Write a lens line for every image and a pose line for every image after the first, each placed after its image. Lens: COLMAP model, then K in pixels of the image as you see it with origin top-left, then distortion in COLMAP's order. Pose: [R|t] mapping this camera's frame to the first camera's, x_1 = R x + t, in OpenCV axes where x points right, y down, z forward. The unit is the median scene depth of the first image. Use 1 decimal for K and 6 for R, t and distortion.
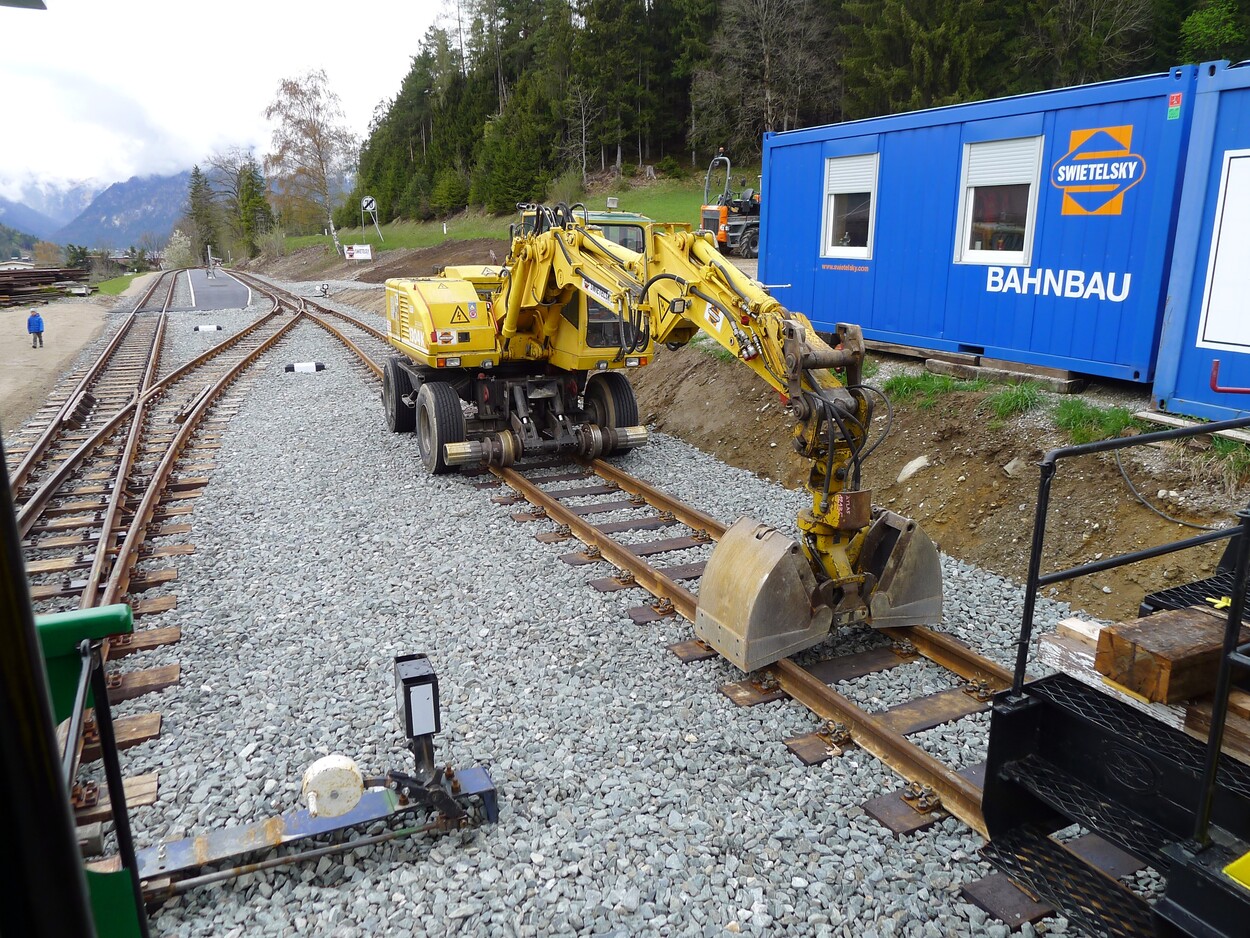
lens RADIAL K [[915.8, 0, 623.3], [0, 915.8, 469.0], [0, 0, 1]] dist [-0.049293, 0.028321]
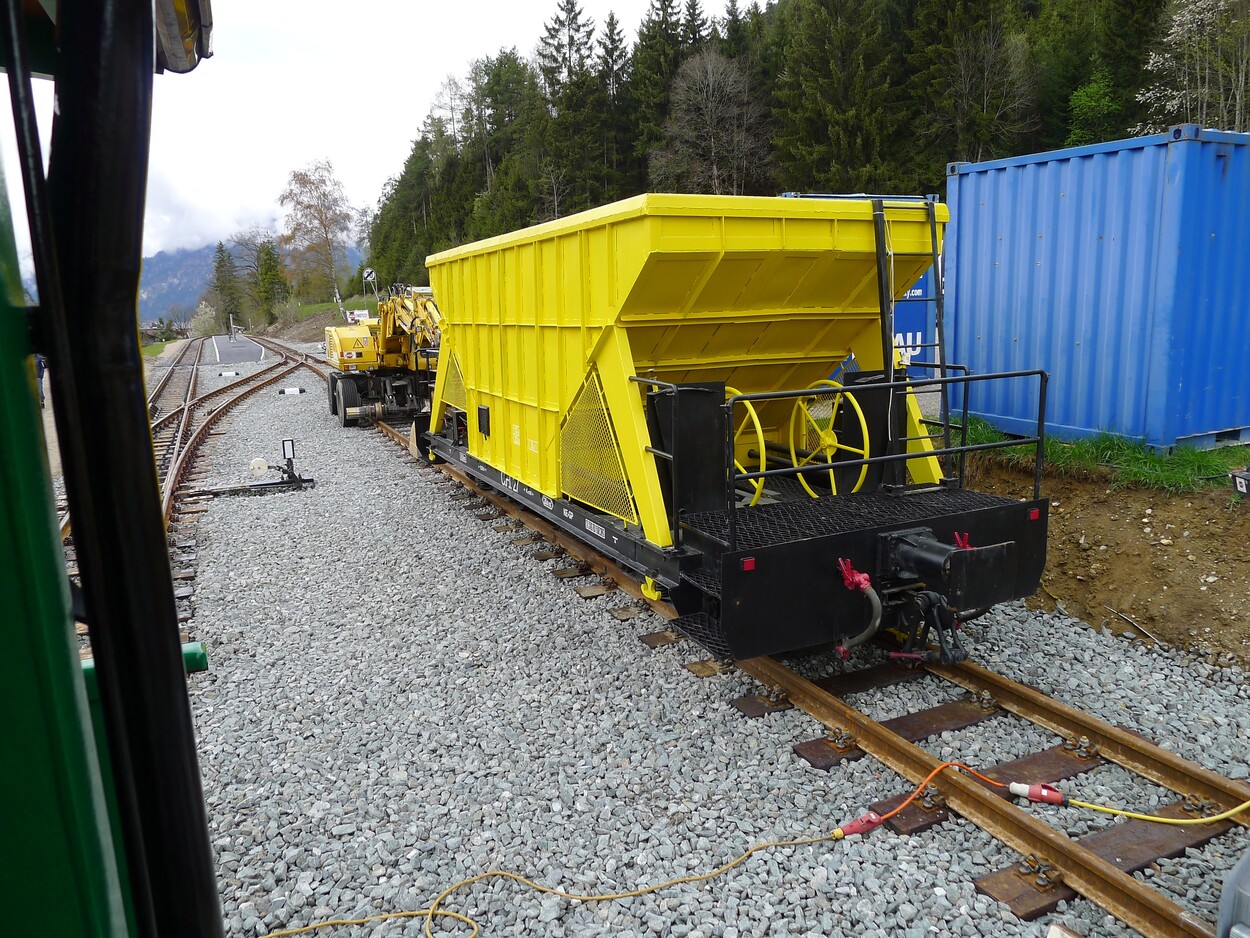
lens RADIAL K [[915.8, 0, 623.3], [0, 915.8, 469.0], [0, 0, 1]] dist [-0.049293, 0.028321]
pose [[0.999420, -0.026330, -0.021617, 0.059624], [0.024952, 0.997782, -0.061714, 0.032520], [0.023194, 0.061139, 0.997860, -0.126076]]
